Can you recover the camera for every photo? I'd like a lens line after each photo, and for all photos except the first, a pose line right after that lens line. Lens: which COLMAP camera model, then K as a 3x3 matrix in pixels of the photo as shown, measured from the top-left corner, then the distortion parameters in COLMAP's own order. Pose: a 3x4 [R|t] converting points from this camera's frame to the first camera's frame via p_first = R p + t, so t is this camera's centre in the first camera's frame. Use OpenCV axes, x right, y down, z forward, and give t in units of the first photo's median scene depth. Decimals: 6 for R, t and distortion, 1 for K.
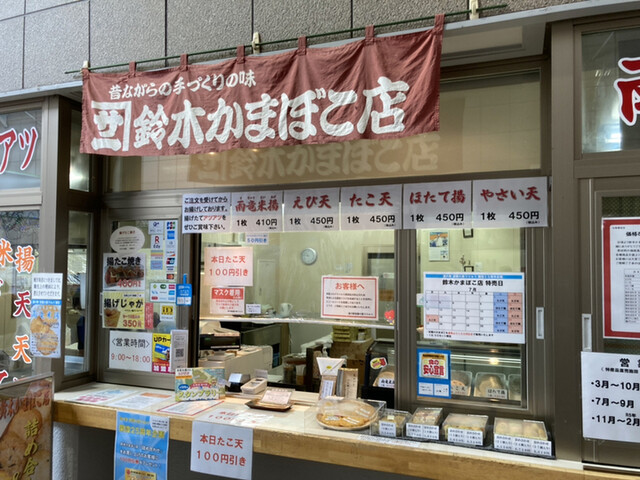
lens RADIAL K [[512.8, 0, 320.0], [0, 512.8, 240.0], [0, 0, 1]] dist [0.006557, -0.007095]
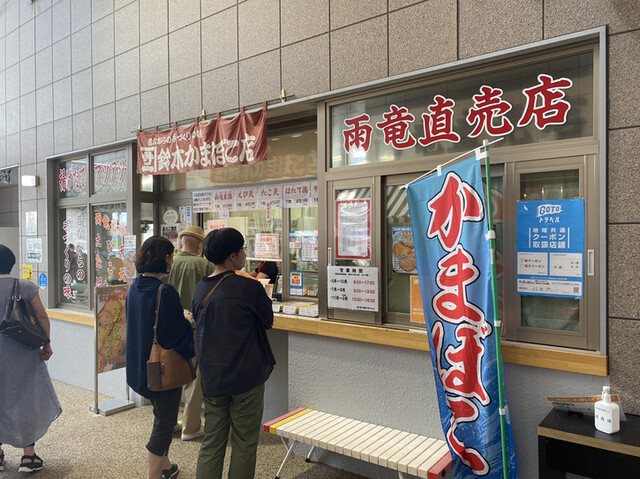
lens RADIAL K [[486.1, 0, 320.0], [0, 486.1, 239.5], [0, 0, 1]] dist [0.084576, -0.118120]
pose [[0.956840, -0.012972, -0.290325, 0.778477], [0.027380, 0.998584, 0.045621, 0.017169], [0.289322, -0.051601, 0.955840, -0.639563]]
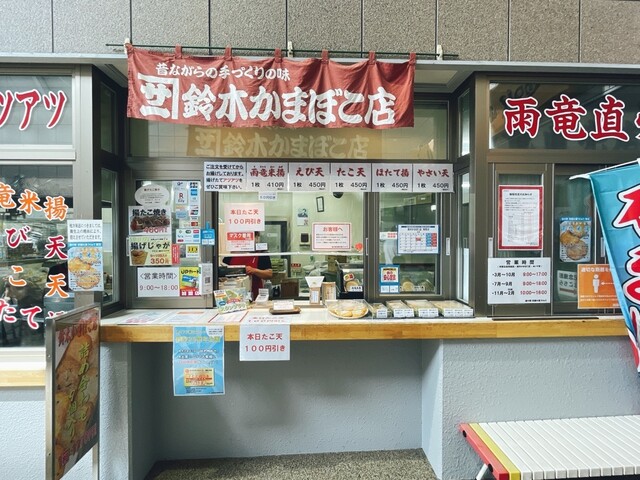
lens RADIAL K [[308.6, 0, 318.9], [0, 308.6, 236.7], [0, 0, 1]] dist [-0.003407, -0.000467]
pose [[0.922846, -0.011314, 0.385002, -0.347582], [-0.011223, 0.998354, 0.056238, 0.064052], [-0.385005, -0.056220, 0.921201, 0.167446]]
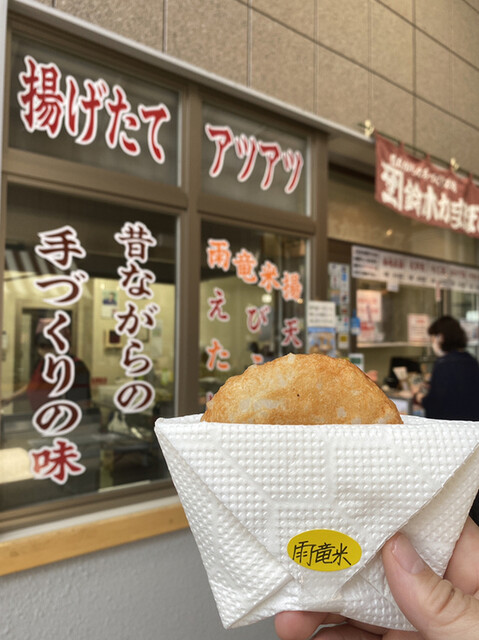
lens RADIAL K [[512.8, 0, 240.8], [0, 512.8, 331.3], [0, 0, 1]] dist [0.006557, -0.007095]
pose [[0.511263, 0.013559, 0.859317, -1.683625], [-0.046347, 0.998856, 0.011814, 0.132650], [-0.858173, -0.045867, 0.511307, 0.675277]]
